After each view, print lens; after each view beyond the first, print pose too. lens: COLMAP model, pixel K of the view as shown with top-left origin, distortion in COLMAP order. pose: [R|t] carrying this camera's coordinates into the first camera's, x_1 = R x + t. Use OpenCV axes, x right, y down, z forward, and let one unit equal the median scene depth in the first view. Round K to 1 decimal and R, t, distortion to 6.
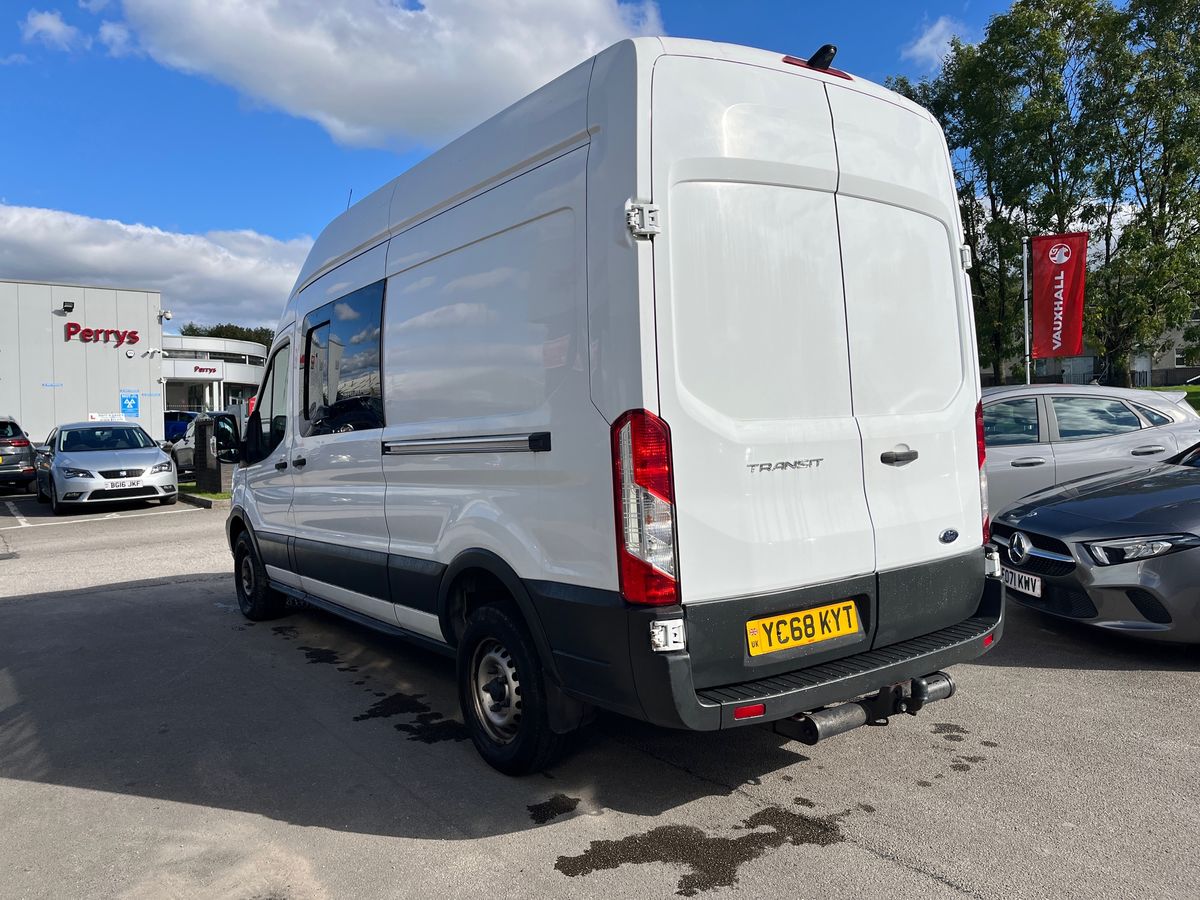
lens RADIAL K [[993.6, 0, 621.2], [0, 993.6, 392.4], [0, 0, 1]] dist [-0.025817, 0.001480]
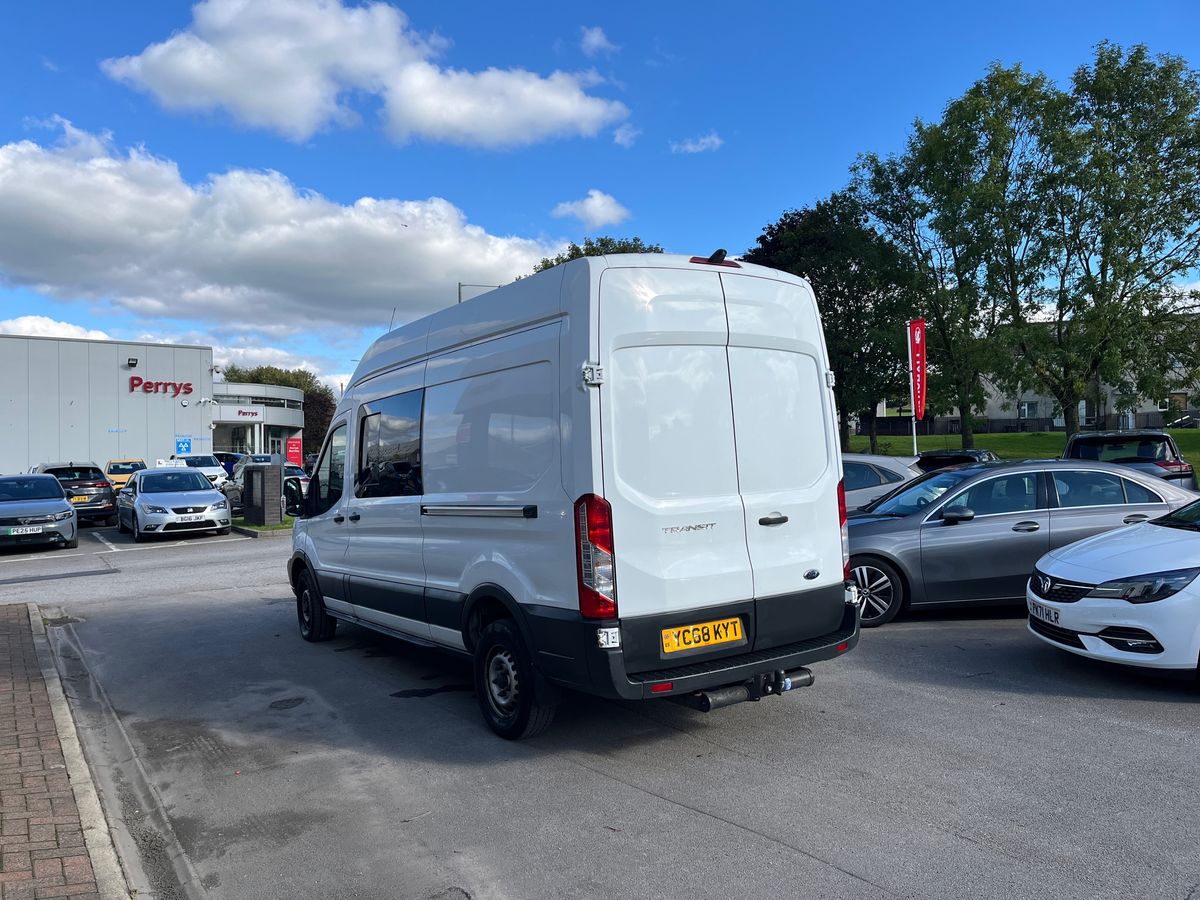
lens RADIAL K [[908.4, 0, 596.1], [0, 908.4, 449.3], [0, 0, 1]] dist [0.079822, -0.100518]
pose [[0.999625, 0.003900, -0.027090, 0.056958], [-0.003280, 0.999733, 0.022880, -0.076474], [0.027172, -0.022783, 0.999371, -0.384536]]
